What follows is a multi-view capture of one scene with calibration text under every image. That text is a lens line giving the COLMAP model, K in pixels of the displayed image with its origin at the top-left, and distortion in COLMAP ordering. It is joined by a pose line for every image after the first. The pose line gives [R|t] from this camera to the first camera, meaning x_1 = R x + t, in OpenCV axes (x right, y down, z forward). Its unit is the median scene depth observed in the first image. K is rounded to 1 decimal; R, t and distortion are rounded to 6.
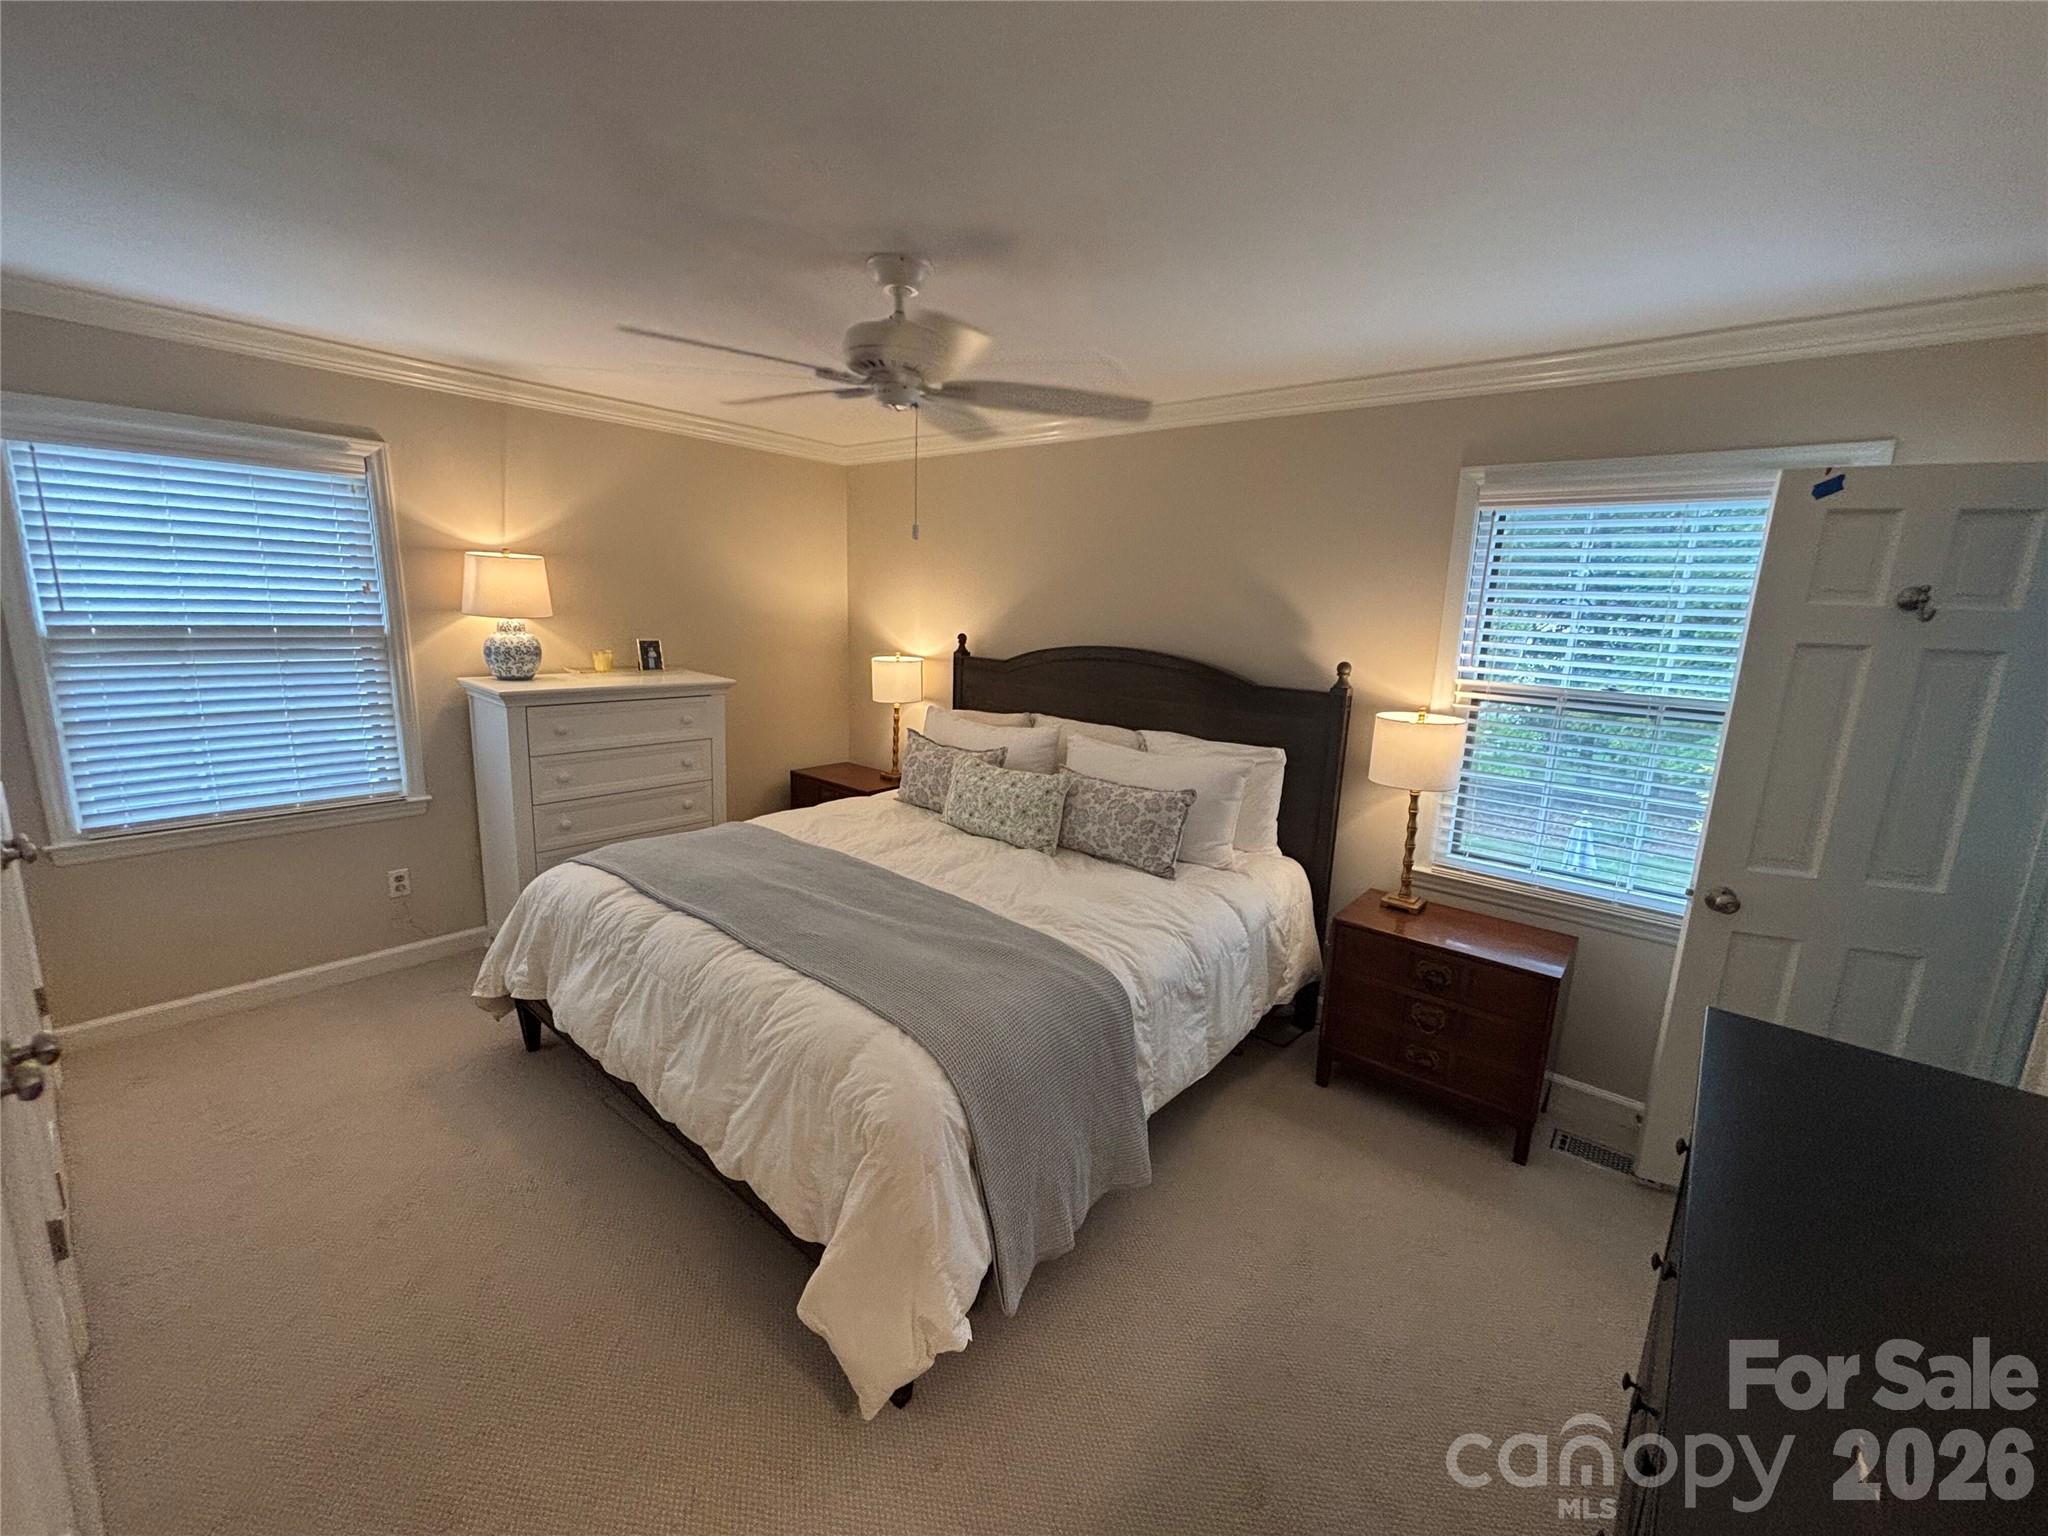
lens RADIAL K [[831.0, 0, 1038.1], [0, 831.0, 763.1], [0, 0, 1]] dist [-0.007089, -0.000019]
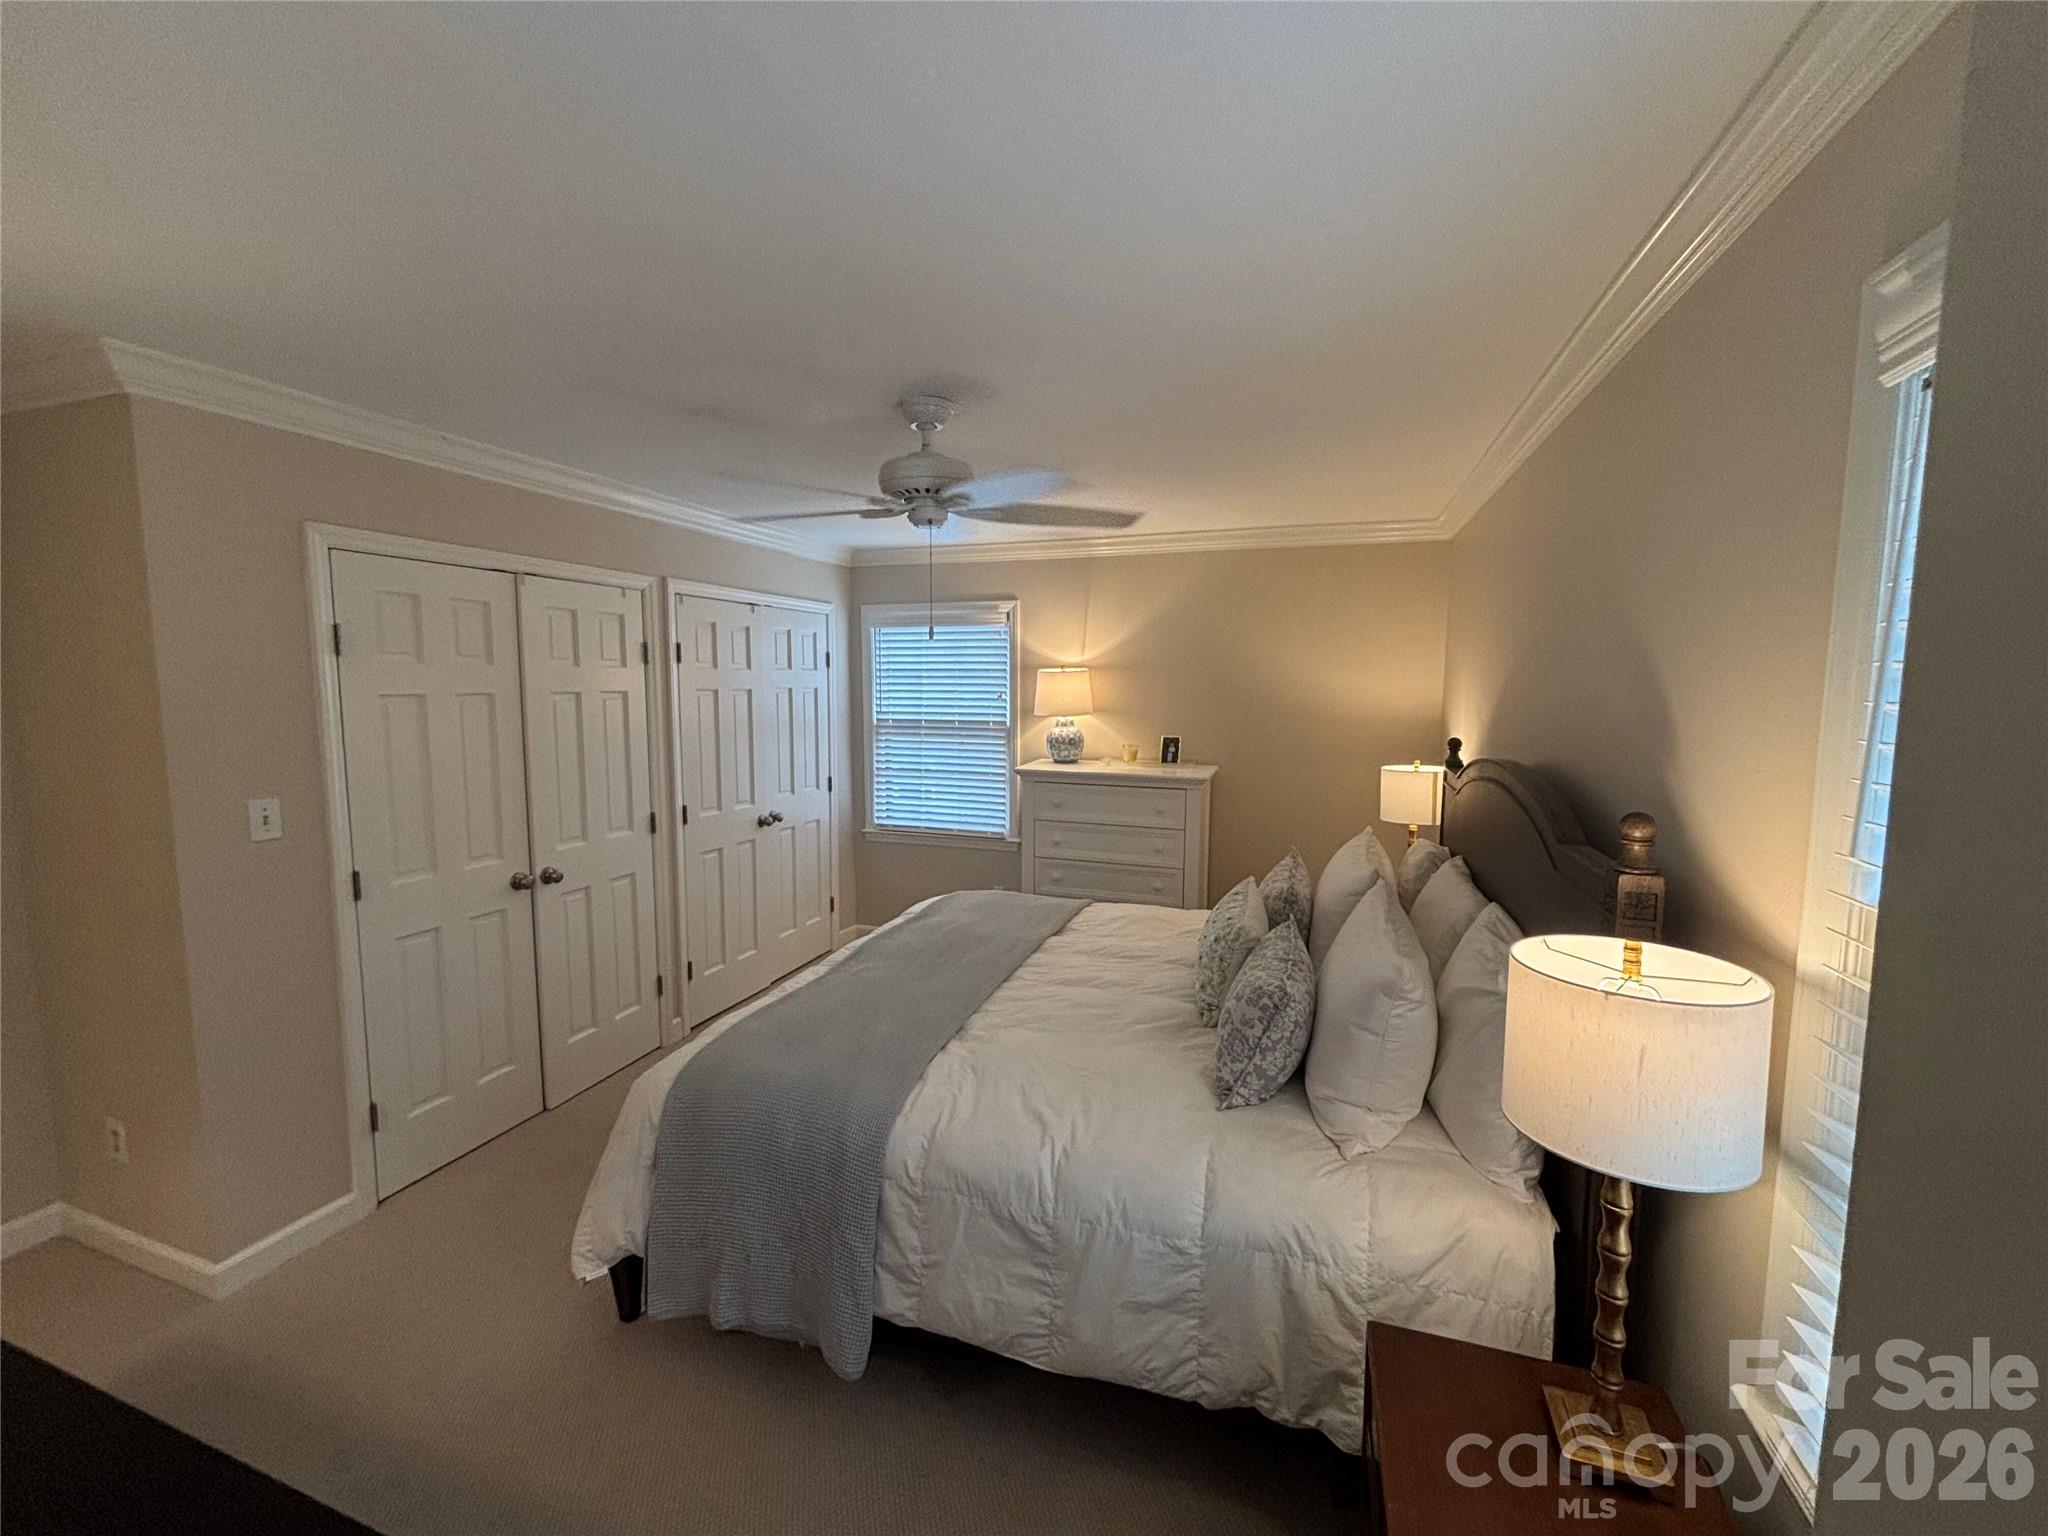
lens RADIAL K [[831.0, 0, 1030.8], [0, 831.0, 774.0], [0, 0, 1]] dist [-0.007089, -0.000019]
pose [[0.342681, 0.063445, -0.937307, 0.616615], [-0.169638, 0.985495, 0.004686, -0.084029], [0.924009, 0.157397, 0.348473, 0.517168]]
